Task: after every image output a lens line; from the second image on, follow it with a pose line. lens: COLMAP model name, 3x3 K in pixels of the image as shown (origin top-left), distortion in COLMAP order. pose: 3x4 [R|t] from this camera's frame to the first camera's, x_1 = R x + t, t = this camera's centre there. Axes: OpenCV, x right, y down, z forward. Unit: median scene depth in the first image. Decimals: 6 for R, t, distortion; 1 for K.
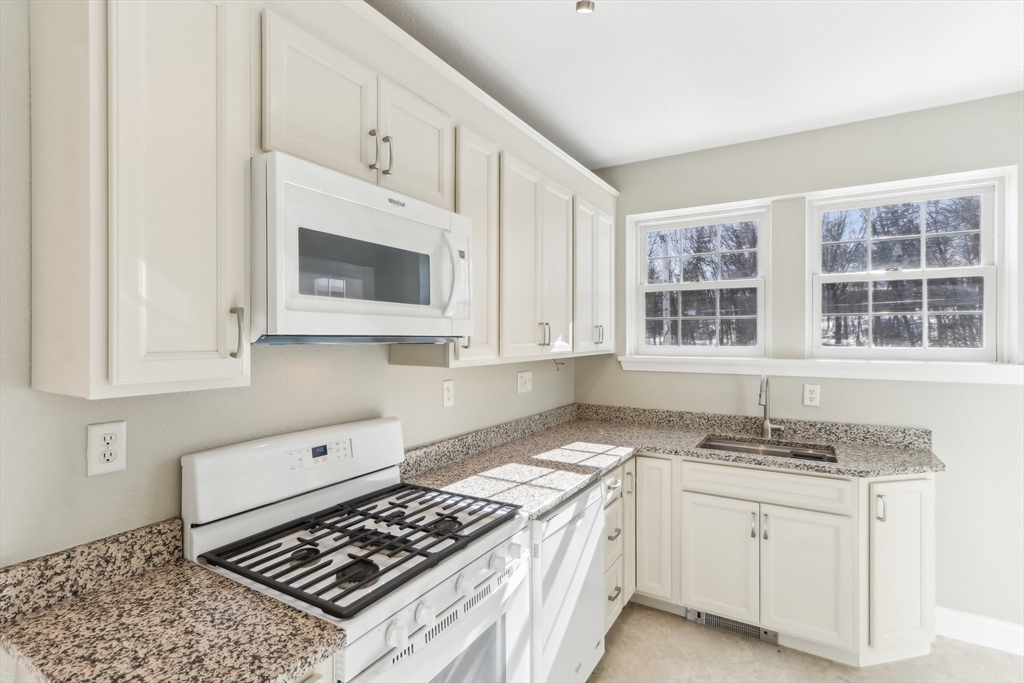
lens RADIAL K [[498.4, 0, 512.0], [0, 498.4, 341.5], [0, 0, 1]] dist [0.020806, -0.000131]
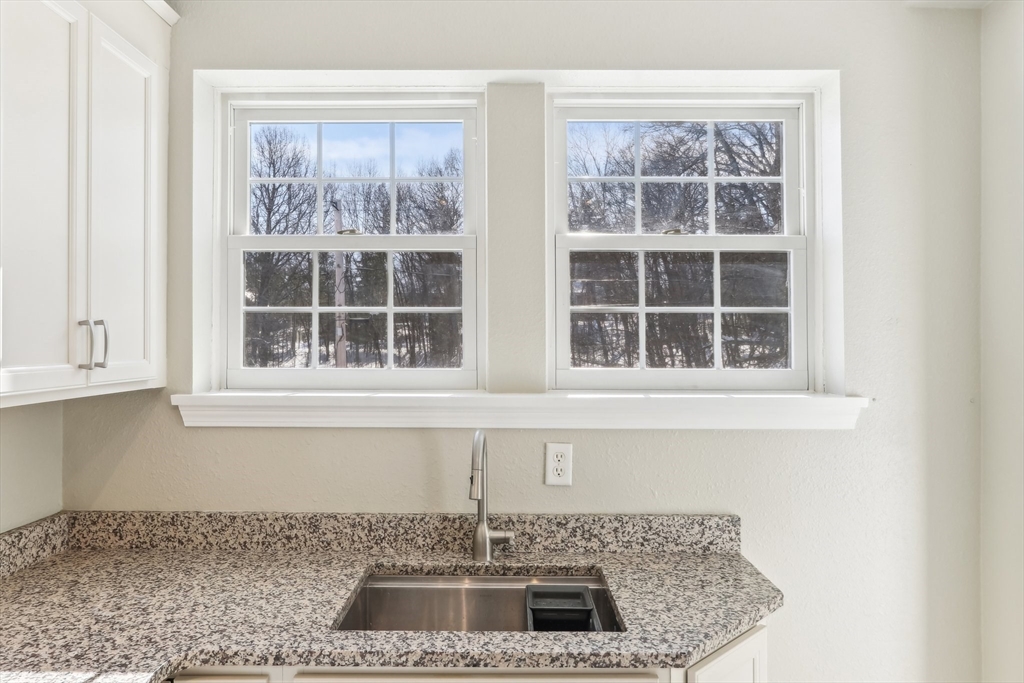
lens RADIAL K [[686.8, 0, 497.4], [0, 686.8, 330.4], [0, 0, 1]] dist [-0.002693, -0.000215]
pose [[0.867502, 0.011966, 0.497290, 0.199431], [0.003306, 0.999550, -0.029818, -0.008667], [-0.497423, 0.027511, 0.867072, 0.436221]]
